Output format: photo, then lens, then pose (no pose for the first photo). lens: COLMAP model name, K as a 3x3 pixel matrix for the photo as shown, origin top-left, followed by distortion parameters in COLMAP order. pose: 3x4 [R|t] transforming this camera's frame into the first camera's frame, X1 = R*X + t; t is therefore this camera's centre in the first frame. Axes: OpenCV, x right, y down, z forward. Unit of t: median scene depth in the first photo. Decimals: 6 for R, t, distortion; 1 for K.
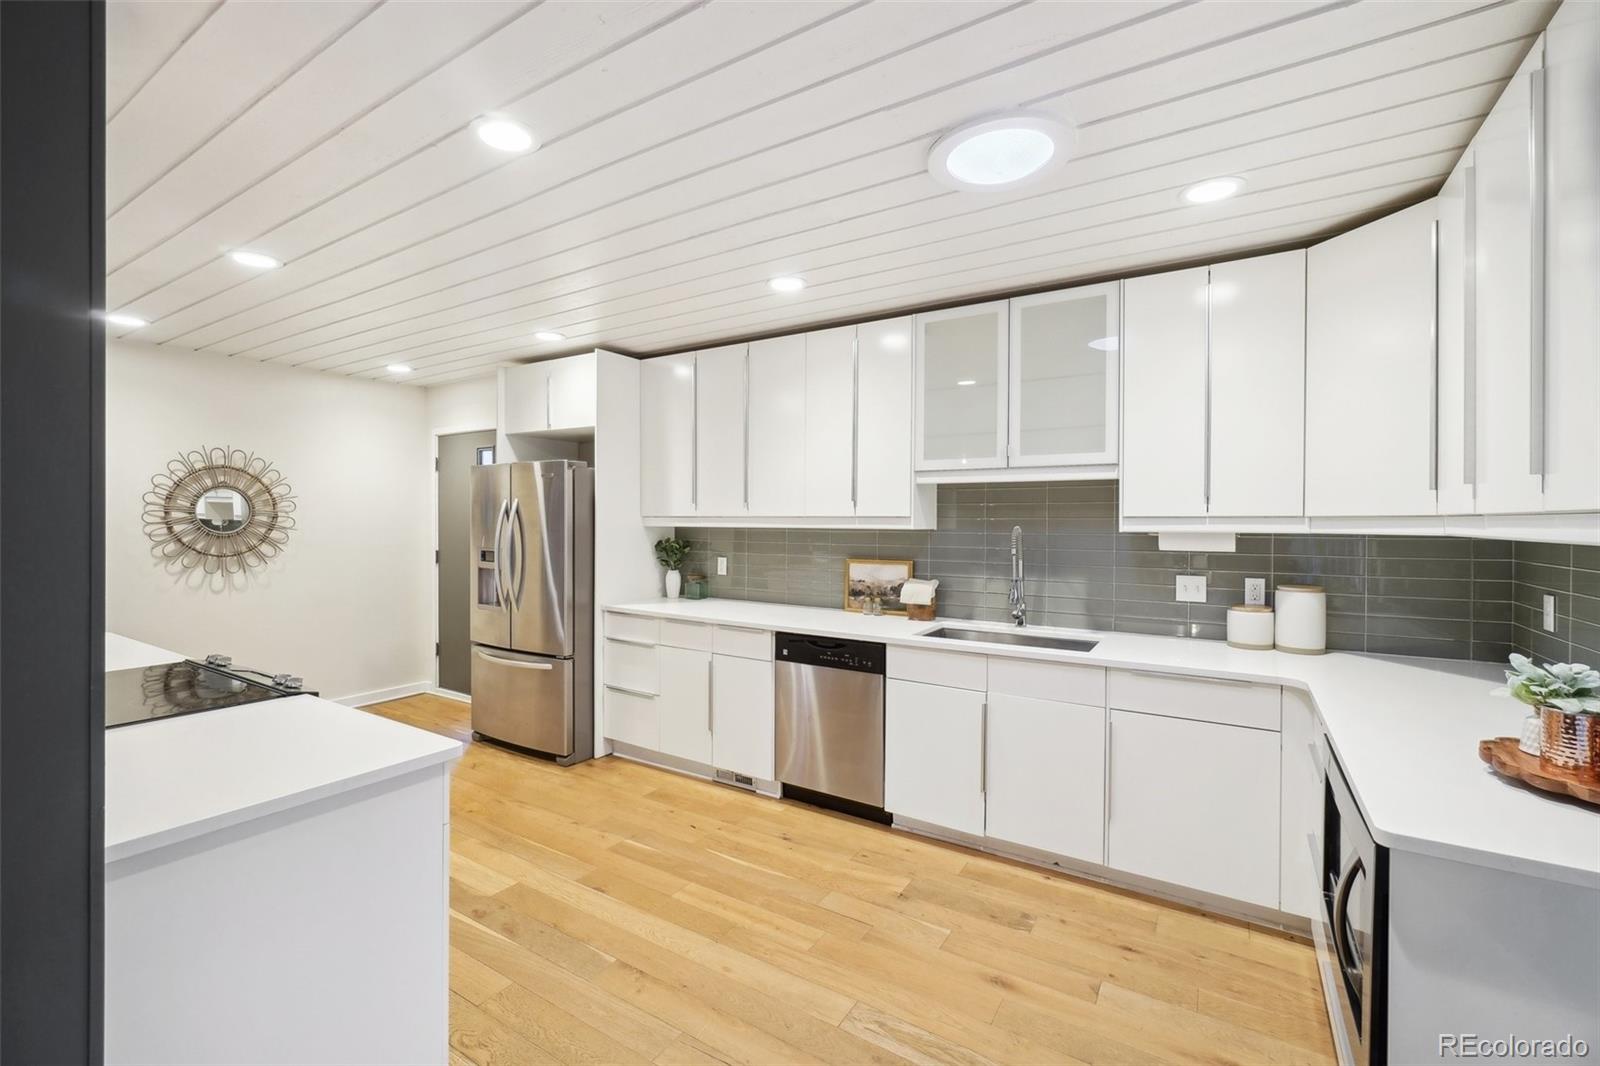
lens RADIAL K [[691.3, 0, 787.9], [0, 691.3, 523.5], [0, 0, 1]] dist [-0.001590, 0.000554]
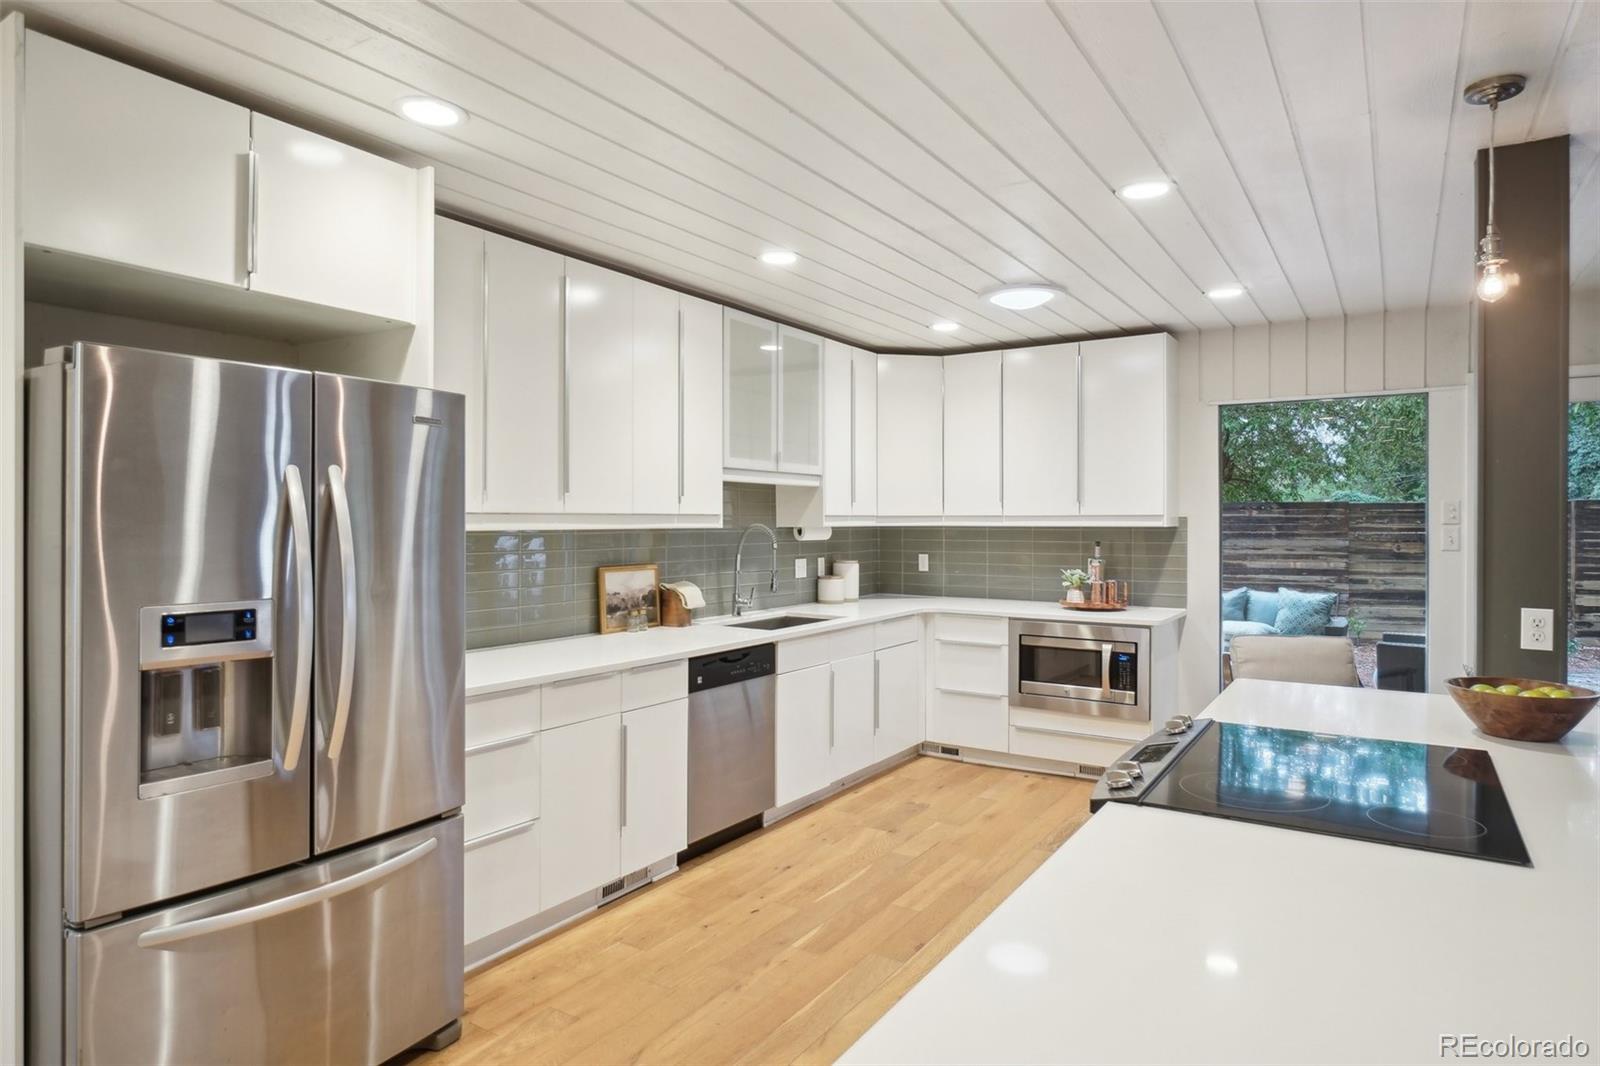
lens RADIAL K [[933.6, 0, 781.5], [0, 933.6, 528.0], [0, 0, 1]] dist [-0.003355, 0.000401]
pose [[0.016118, -0.012509, 0.999792, -1.213917], [0.005534, 0.999908, 0.012421, -0.007555], [-0.999855, 0.005332, 0.016186, 0.973081]]
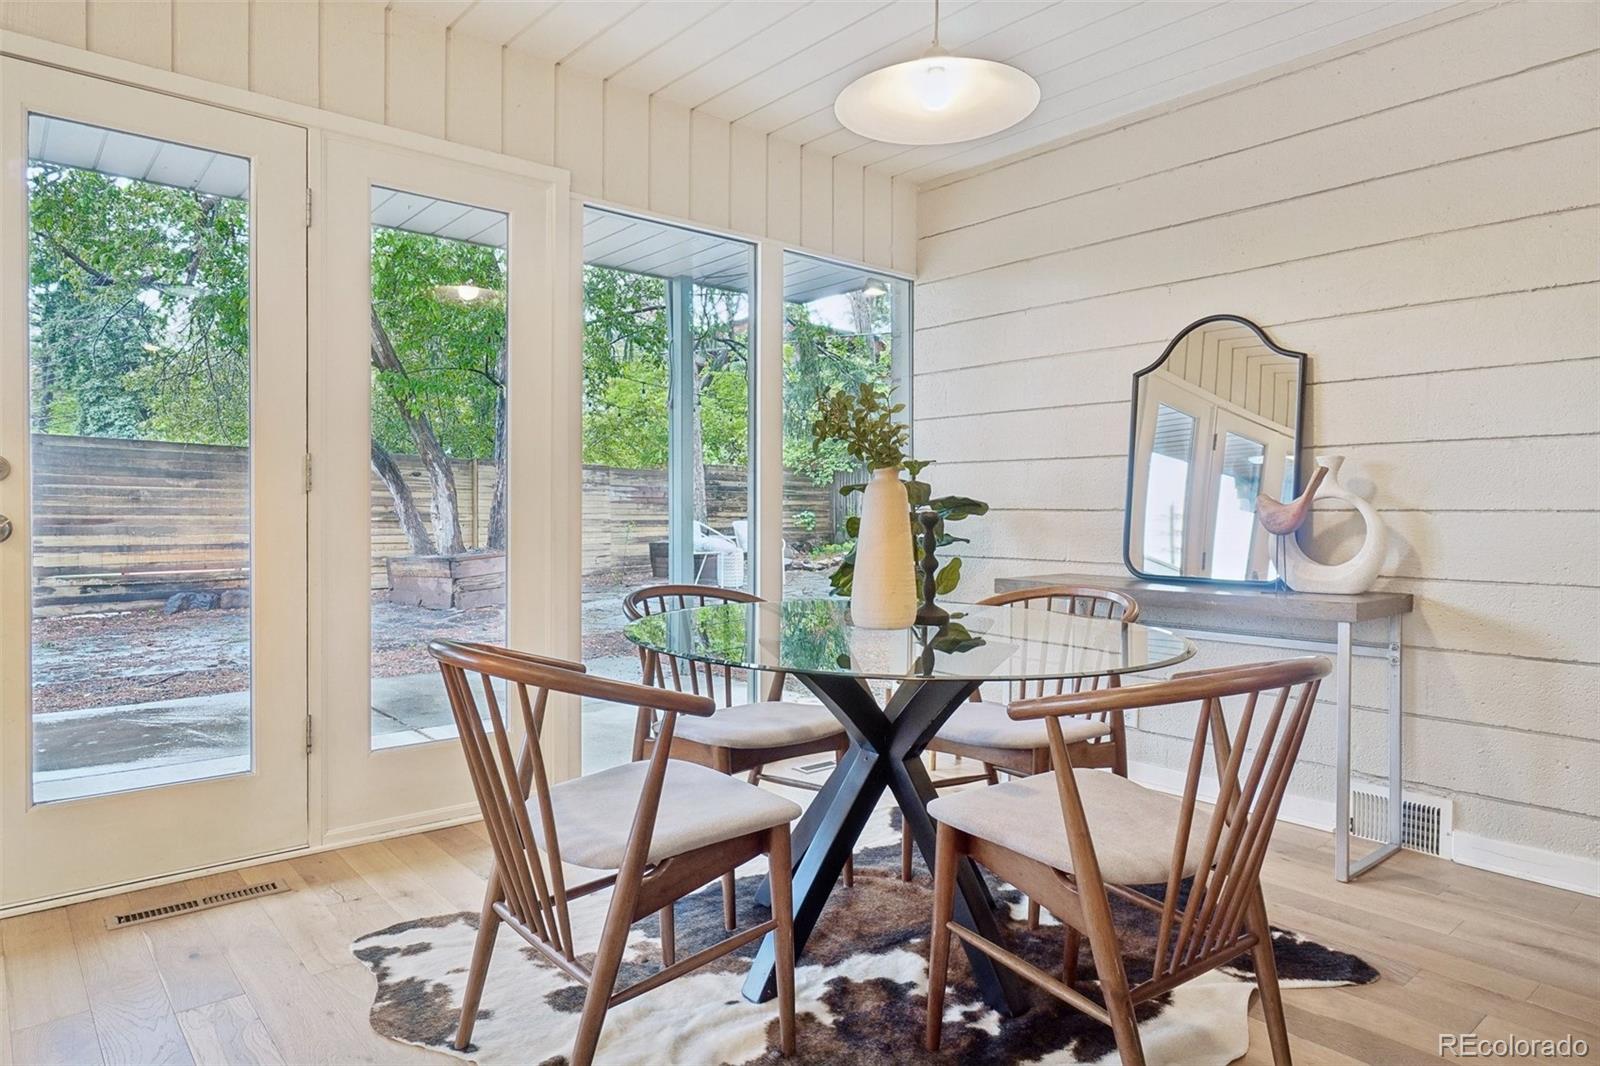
lens RADIAL K [[963.7, 0, 800.0], [0, 963.7, 533.0], [0, 0, 1]] dist [-0.005736, -0.001255]
pose [[-0.960149, -0.018989, 0.278843, -0.678205], [-0.011551, 0.999533, 0.028294, 0.126701], [-0.279250, 0.023945, -0.959920, 0.194143]]
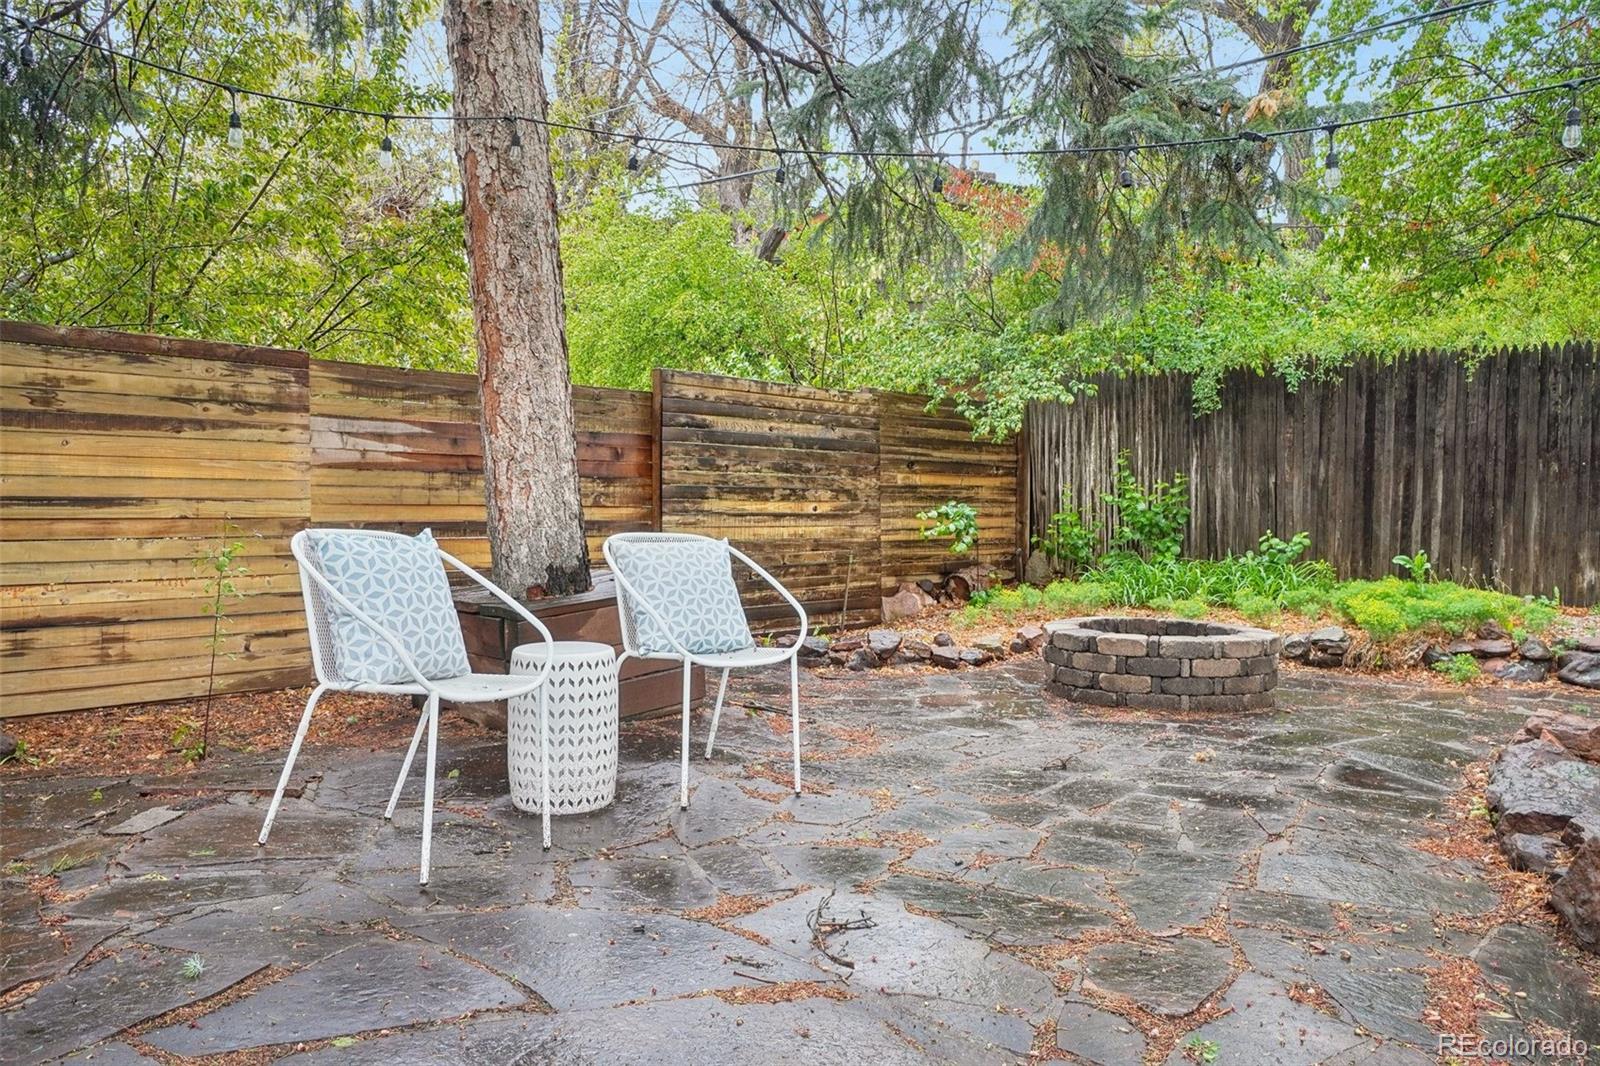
lens RADIAL K [[1259.1, 0, 800.0], [0, 1259.1, 533.0], [0, 0, 1]] dist [0.030261, -0.000140]
pose [[-0.907132, -0.031608, 0.419657, -0.016566], [-0.019723, 0.999273, 0.032632, 0.146278], [-0.420383, 0.021325, -0.907096, -2.560286]]
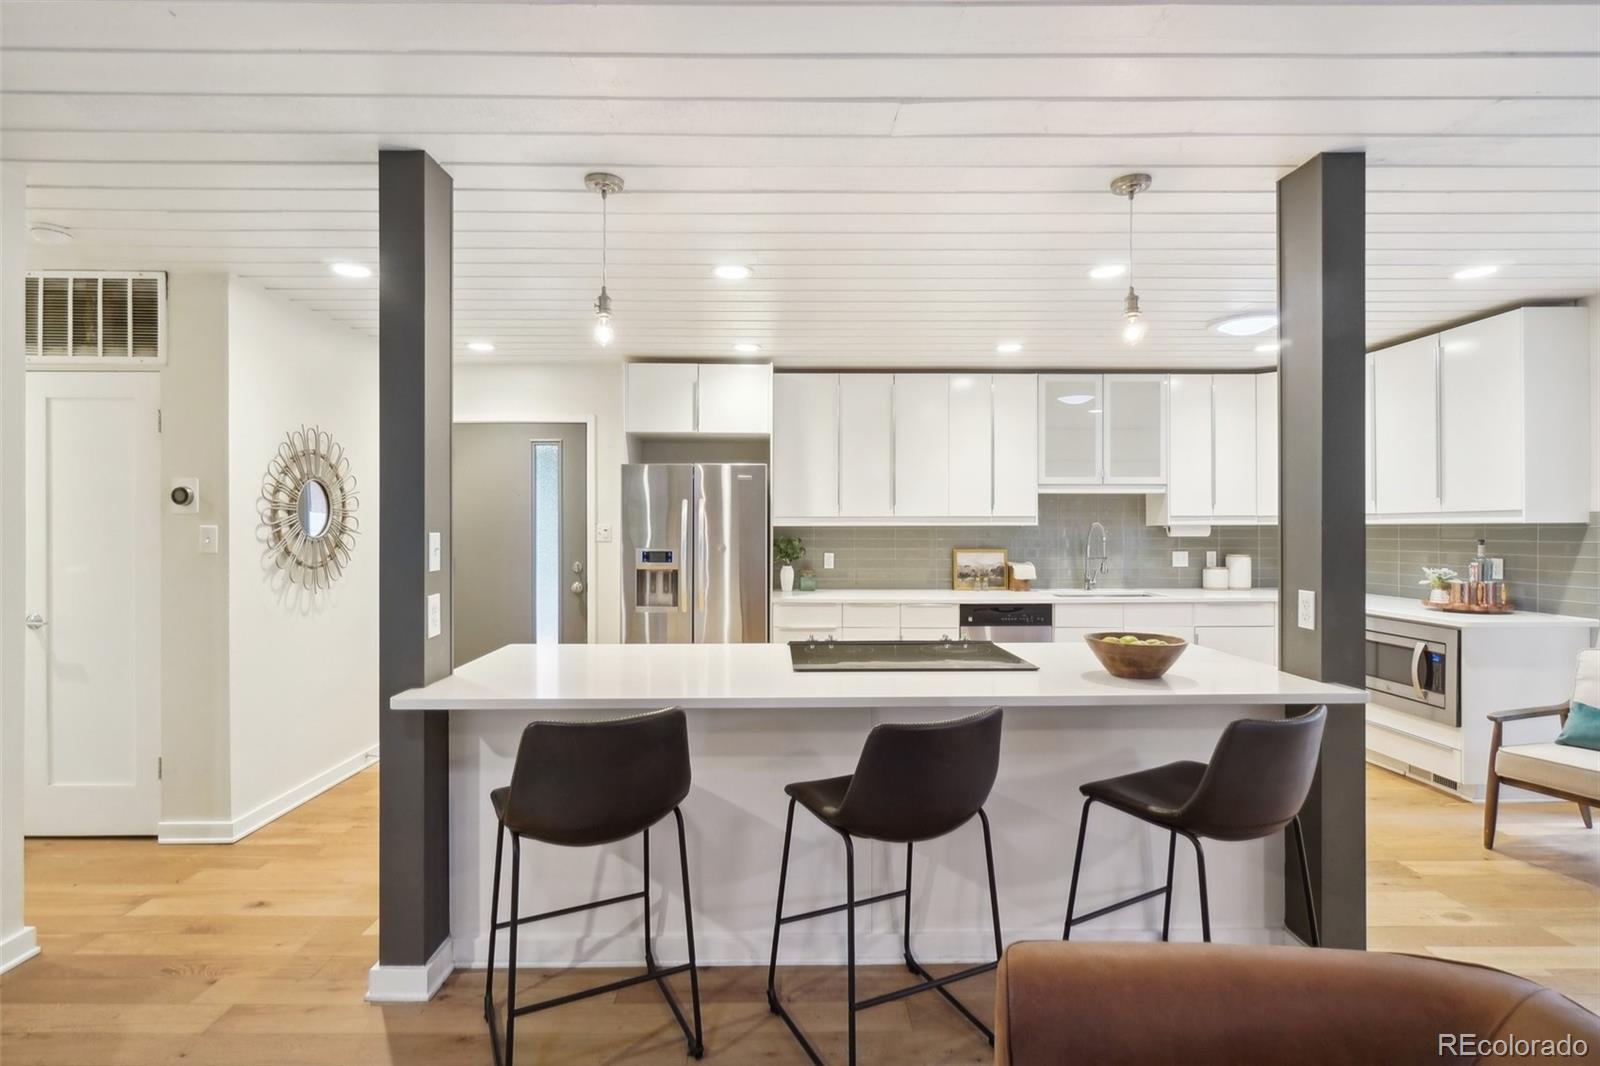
lens RADIAL K [[749.1, 0, 792.0], [0, 749.1, 533.2], [0, 0, 1]] dist [-0.011360, -0.000363]
pose [[0.833625, -0.008467, 0.552266, -1.178425], [0.008457, 0.999961, 0.002565, 0.017552], [-0.552266, 0.002532, 0.833664, -0.000221]]
